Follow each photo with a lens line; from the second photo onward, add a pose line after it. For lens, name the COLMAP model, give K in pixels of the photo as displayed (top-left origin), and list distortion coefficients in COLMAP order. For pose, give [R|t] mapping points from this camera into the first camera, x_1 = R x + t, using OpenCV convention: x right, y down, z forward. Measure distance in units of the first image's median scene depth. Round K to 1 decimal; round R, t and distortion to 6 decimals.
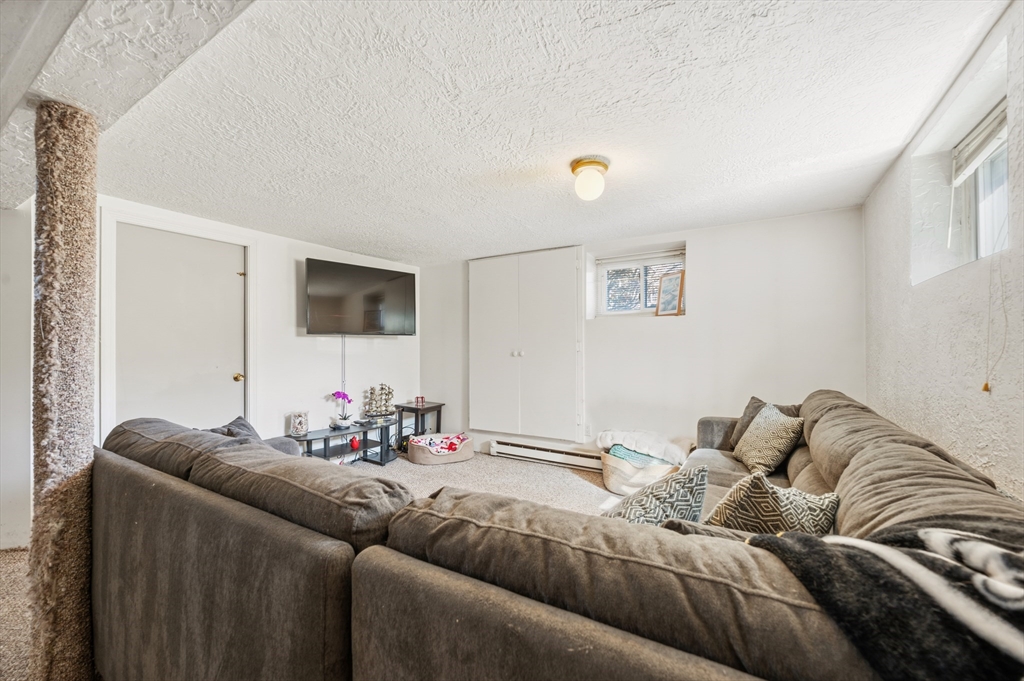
lens RADIAL K [[410.0, 0, 509.8], [0, 410.0, 342.9], [0, 0, 1]] dist [-0.002086, -0.000165]
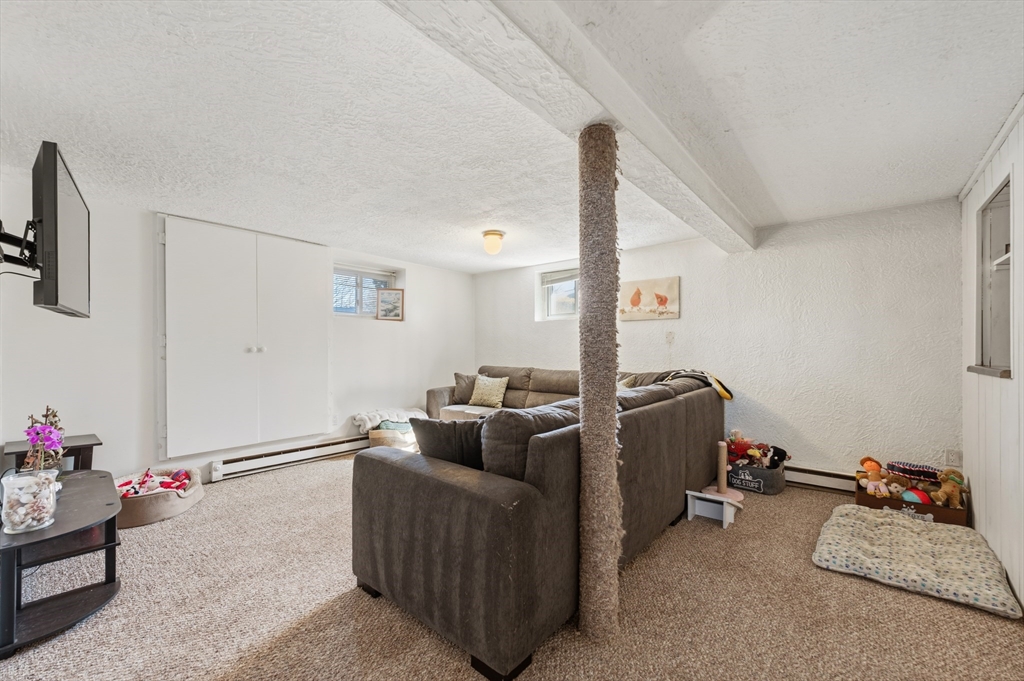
lens RADIAL K [[410.0, 0, 509.8], [0, 410.0, 342.9], [0, 0, 1]] dist [-0.002086, -0.000165]
pose [[0.153827, 0.014813, 0.987987, -0.779722], [-0.015340, 0.999803, -0.012602, 0.015809], [-0.987979, -0.013217, 0.154024, 0.363654]]
